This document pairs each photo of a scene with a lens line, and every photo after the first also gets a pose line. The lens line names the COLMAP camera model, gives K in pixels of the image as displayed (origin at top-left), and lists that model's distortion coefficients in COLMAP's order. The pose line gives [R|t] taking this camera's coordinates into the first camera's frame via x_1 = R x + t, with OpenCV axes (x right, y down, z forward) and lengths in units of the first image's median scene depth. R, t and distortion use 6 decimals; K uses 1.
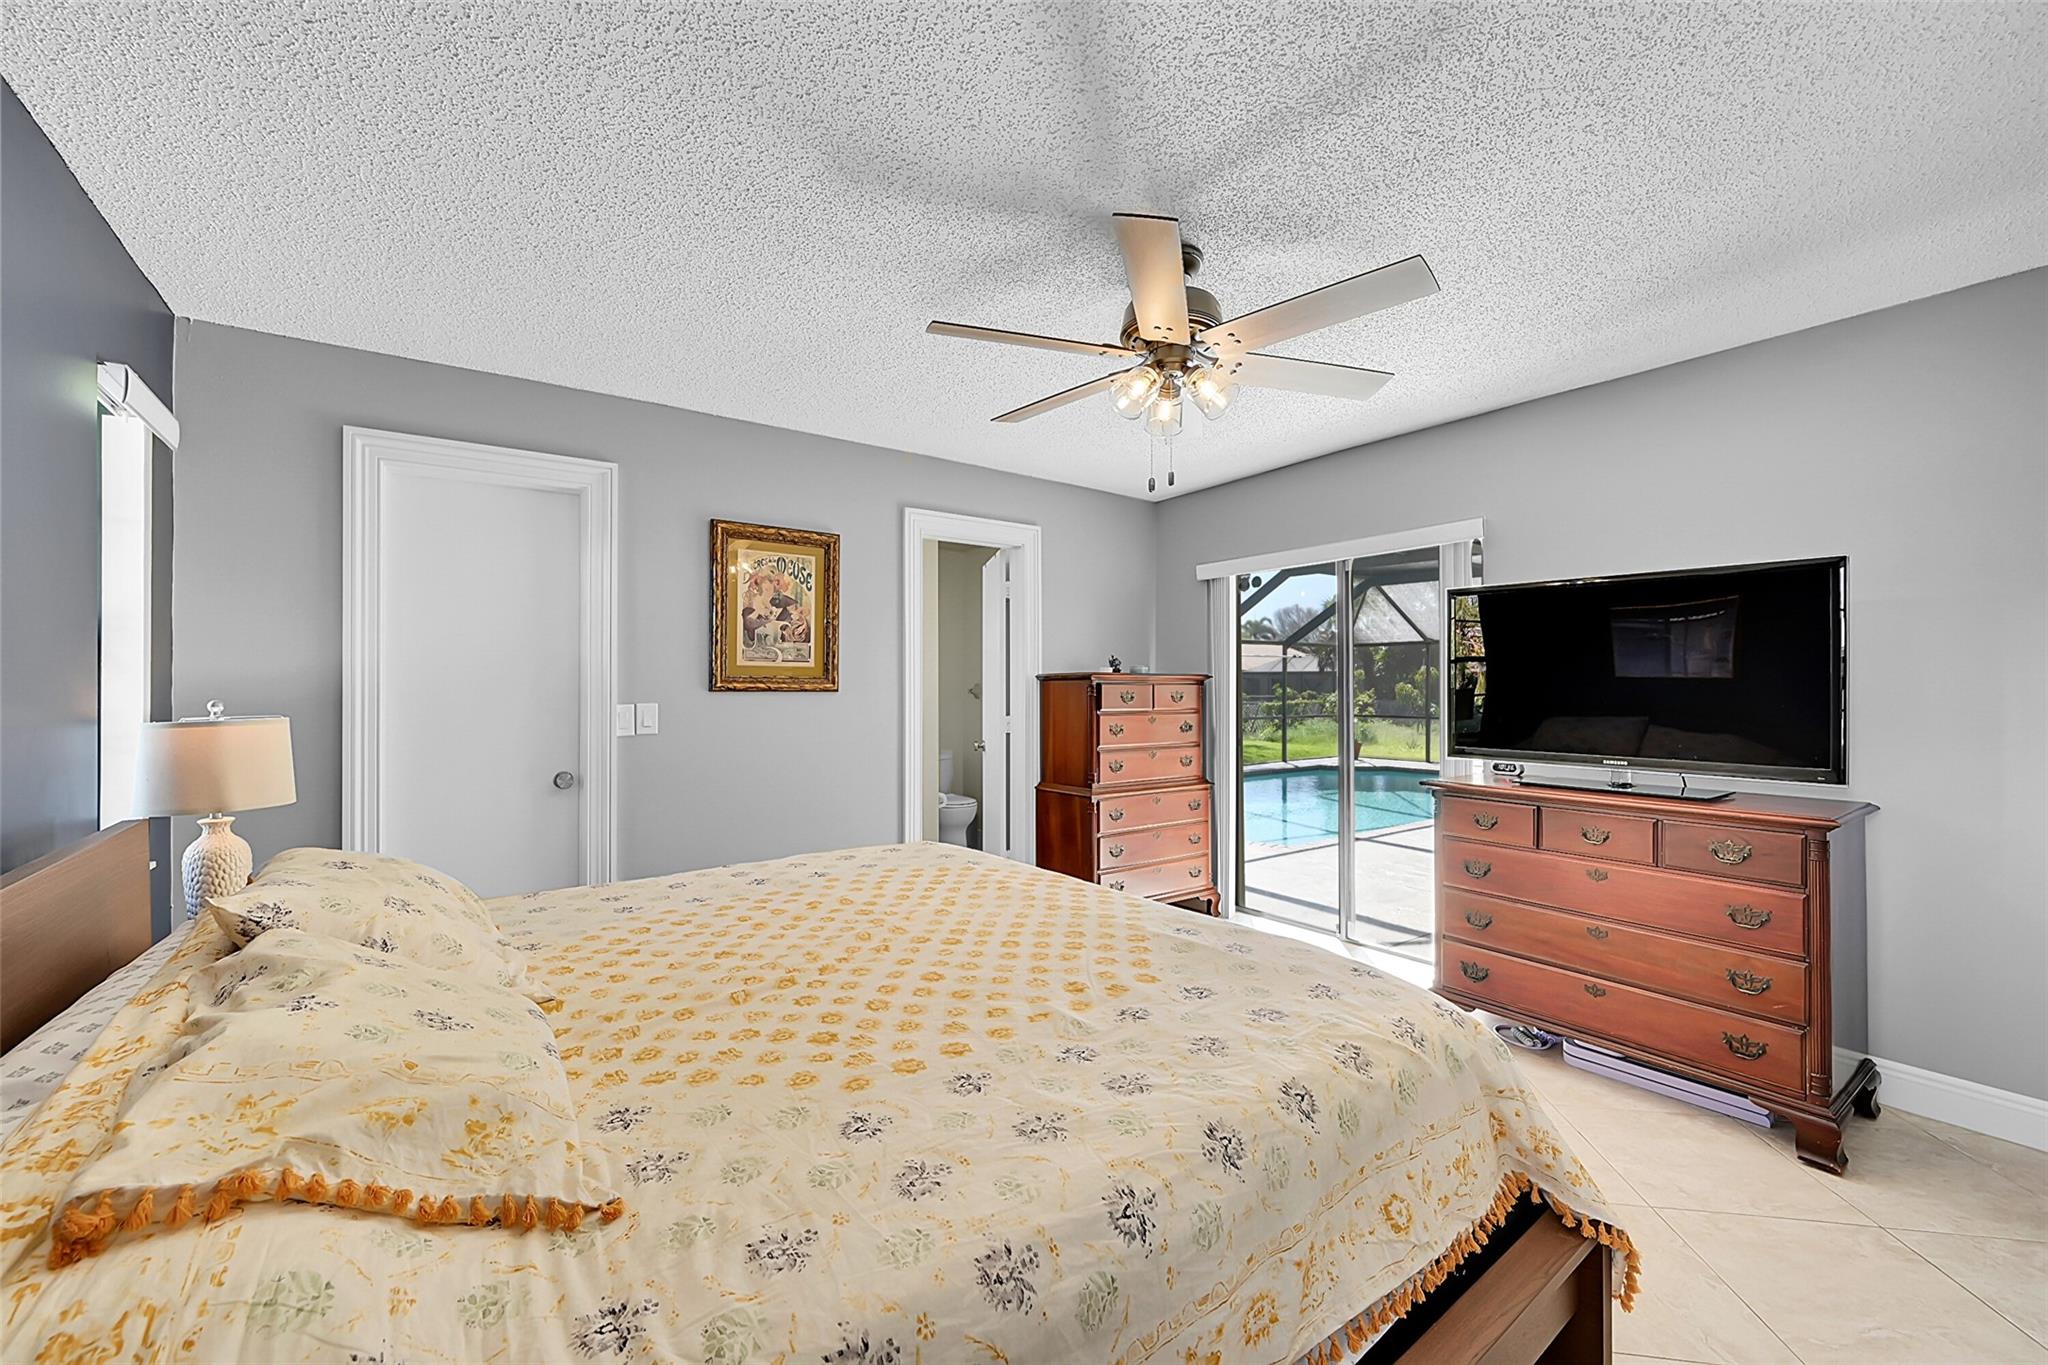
lens RADIAL K [[811.0, 0, 1019.7], [0, 811.0, 683.0], [0, 0, 1]] dist [-0.000138, -0.000007]
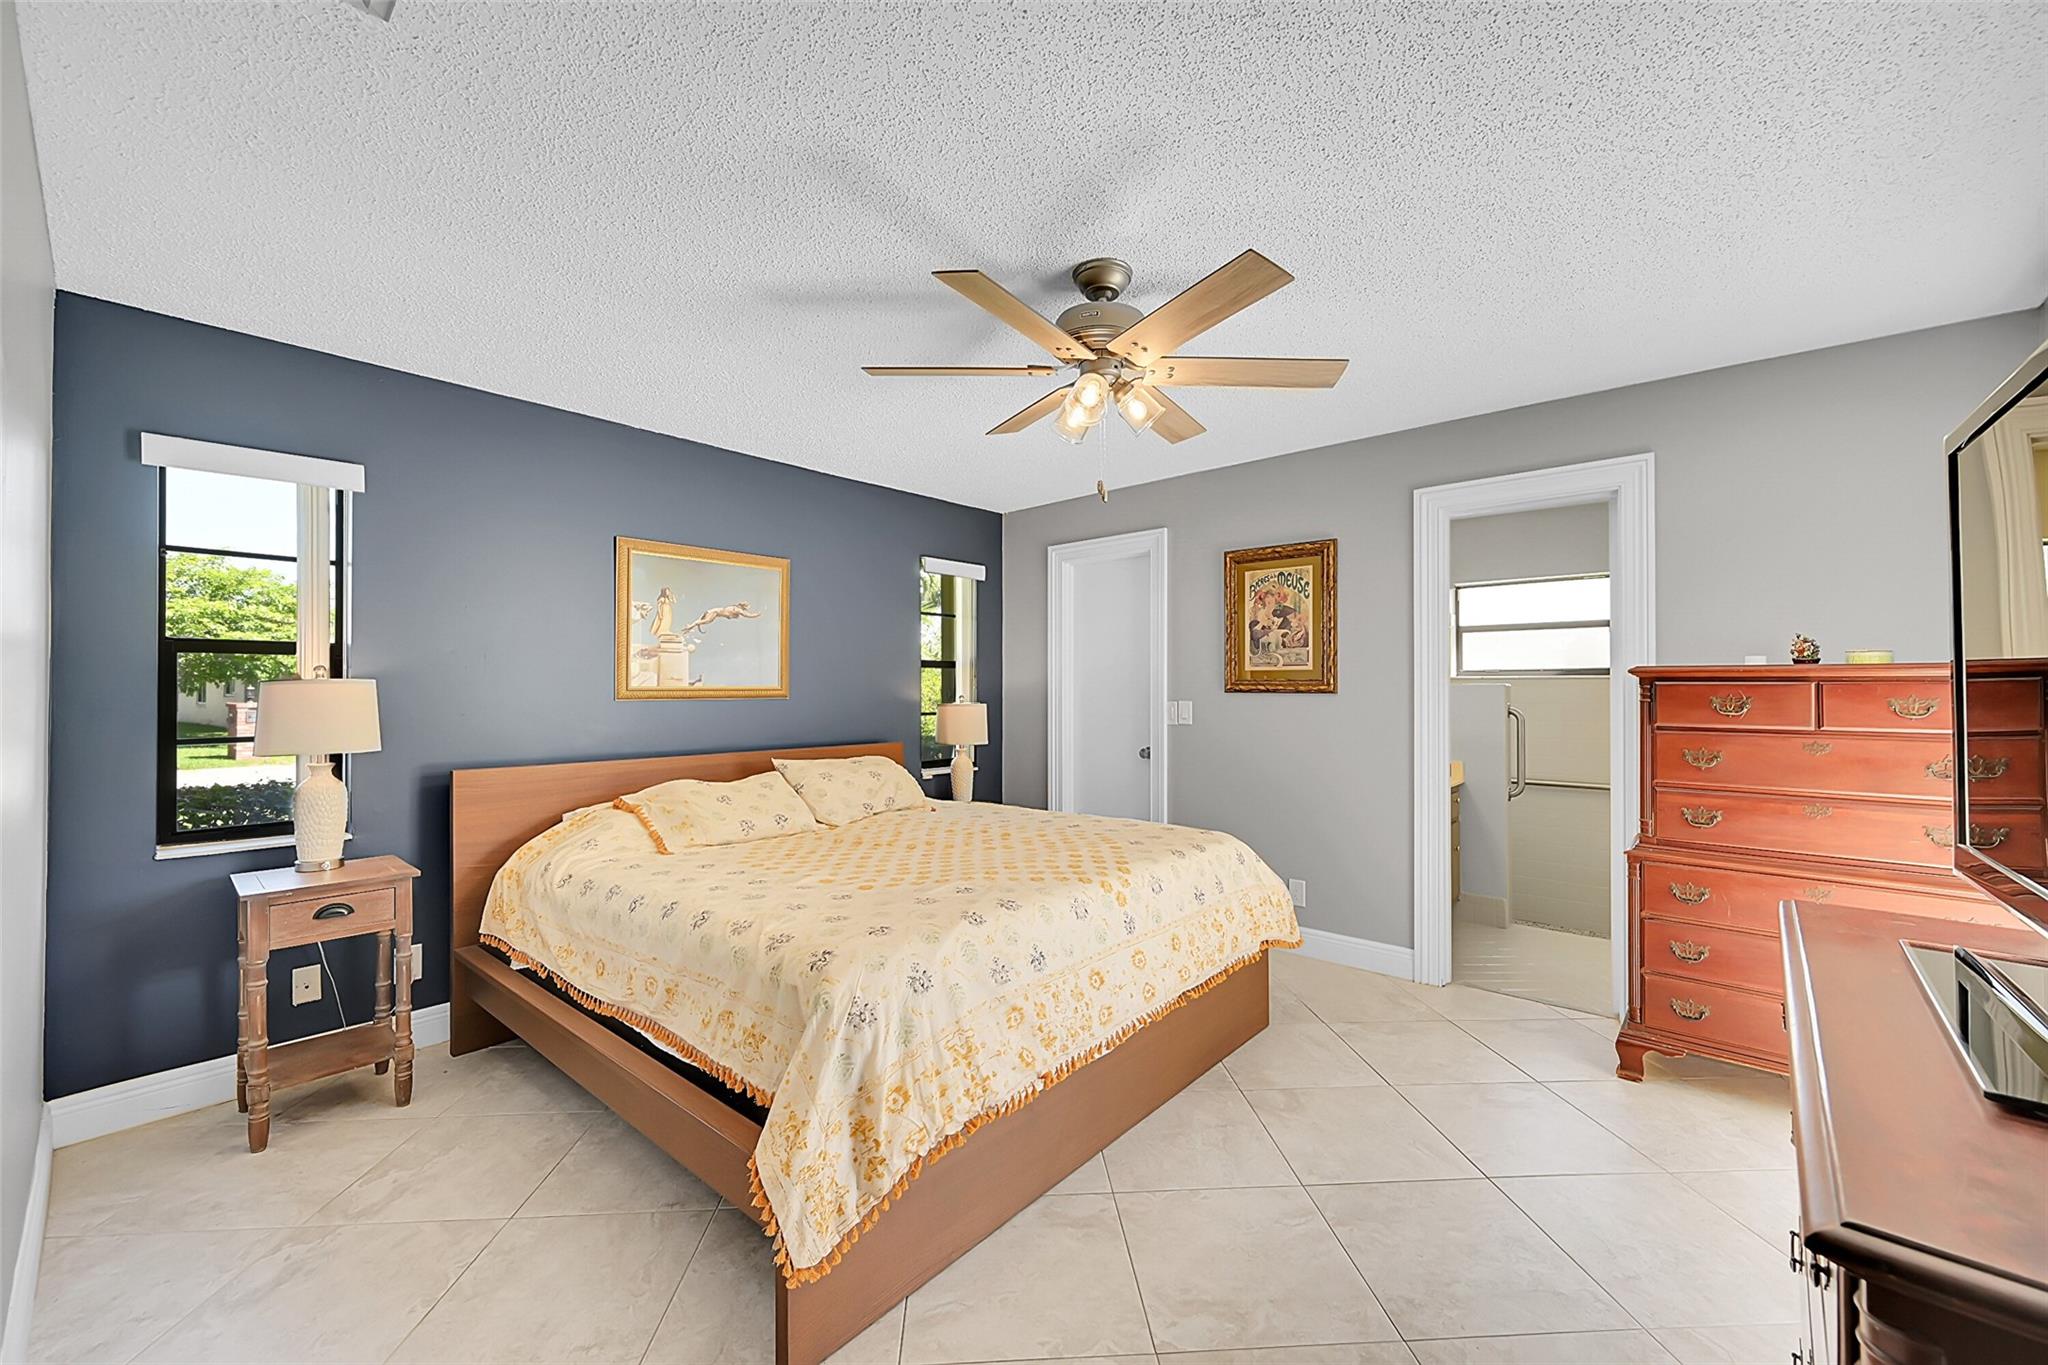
lens RADIAL K [[811.0, 0, 1019.7], [0, 811.0, 683.0], [0, 0, 1]] dist [-0.000138, -0.000007]
pose [[0.208380, -0.005028, -0.978035, 0.721261], [0.004330, 0.999982, -0.004218, -0.000006], [0.978038, -0.003356, 0.208398, 0.421580]]
